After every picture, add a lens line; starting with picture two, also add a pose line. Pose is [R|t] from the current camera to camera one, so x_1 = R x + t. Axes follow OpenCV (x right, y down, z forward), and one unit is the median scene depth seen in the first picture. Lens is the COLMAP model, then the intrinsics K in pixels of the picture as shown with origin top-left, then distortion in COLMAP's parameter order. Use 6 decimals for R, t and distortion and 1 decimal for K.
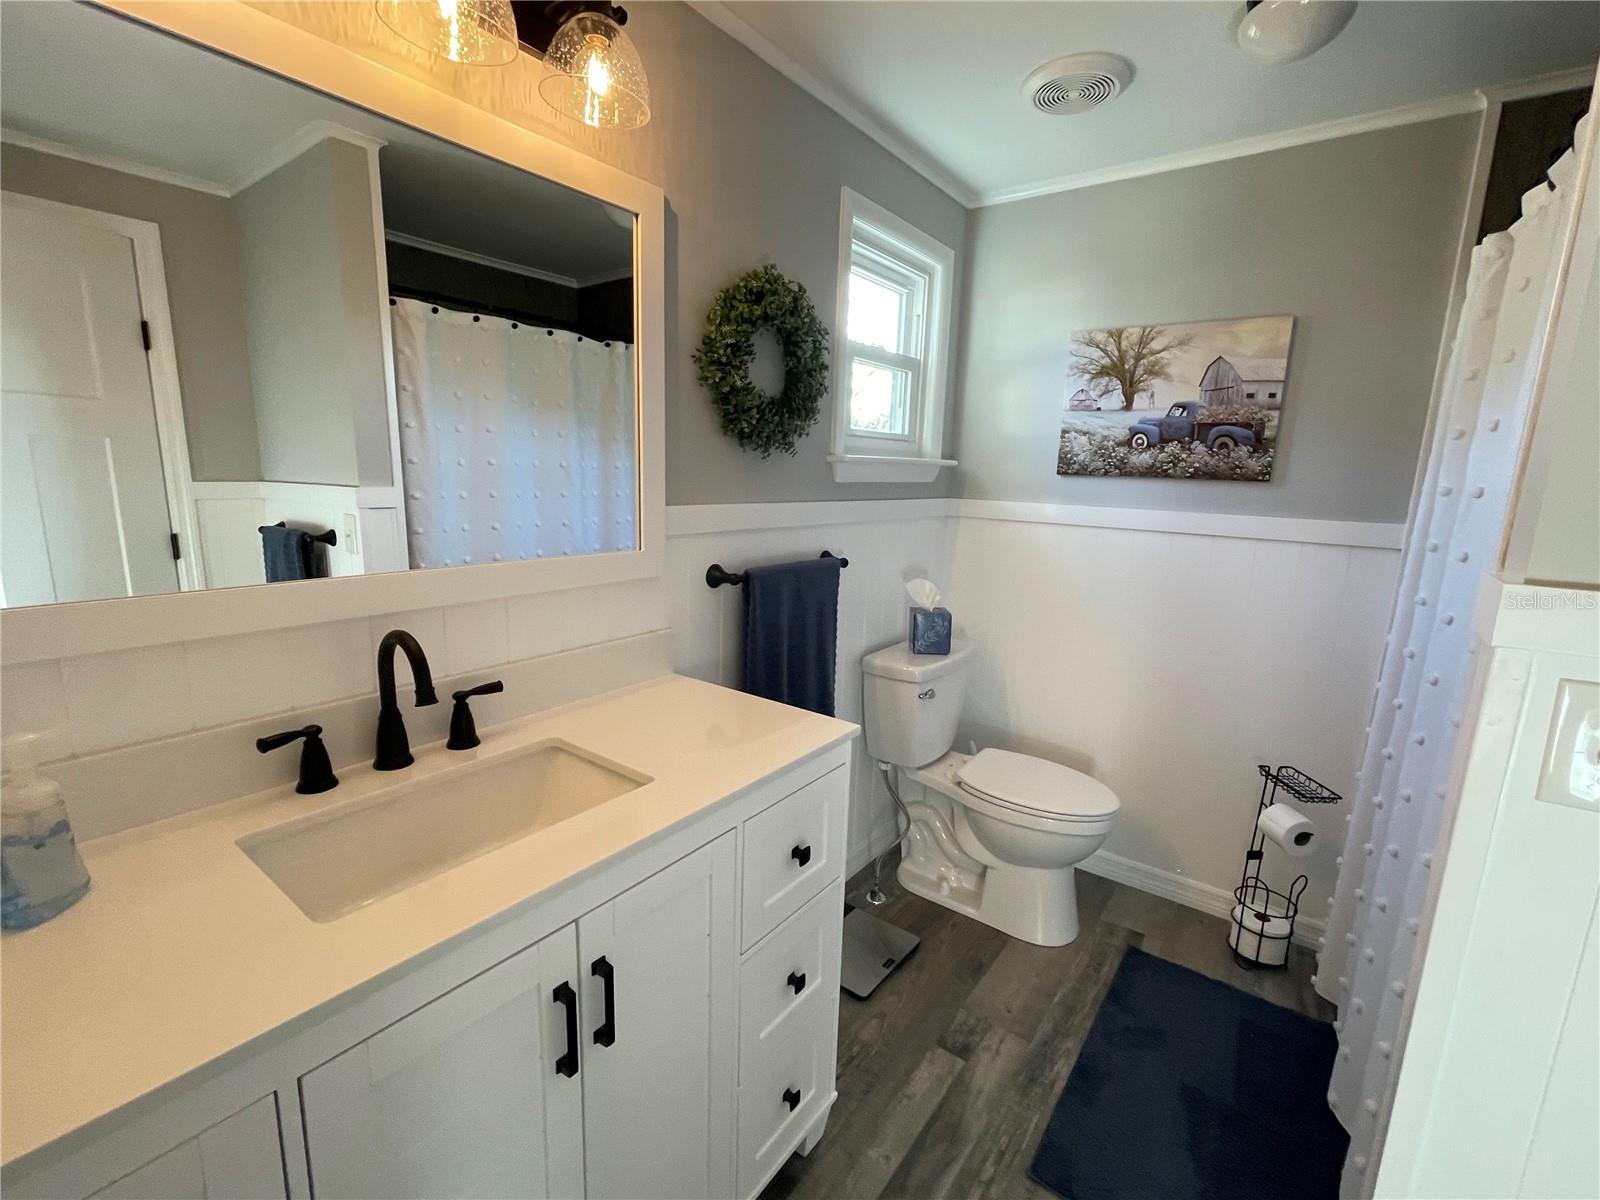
lens RADIAL K [[702.0, 0, 800.3], [0, 702.0, 597.6], [0, 0, 1]] dist [-0.016217, -0.000251]
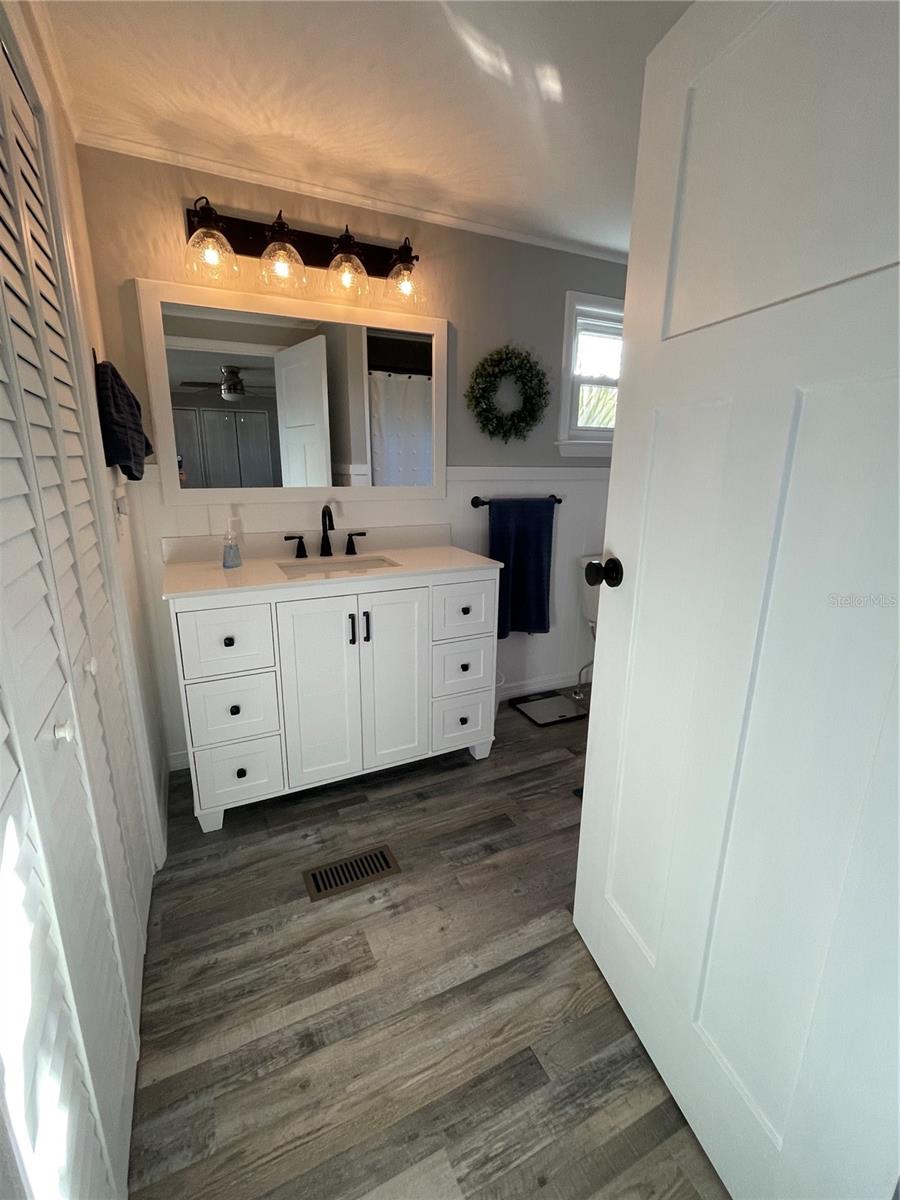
lens RADIAL K [[526.5, 0, 449.5], [0, 526.5, 600.1], [0, 0, 1]] dist [-0.016217, -0.000251]
pose [[0.889855, 0.097939, -0.445607, 0.525099], [-0.065362, 0.993979, 0.087941, 0.125650], [0.451537, -0.049129, 0.890899, -0.432410]]
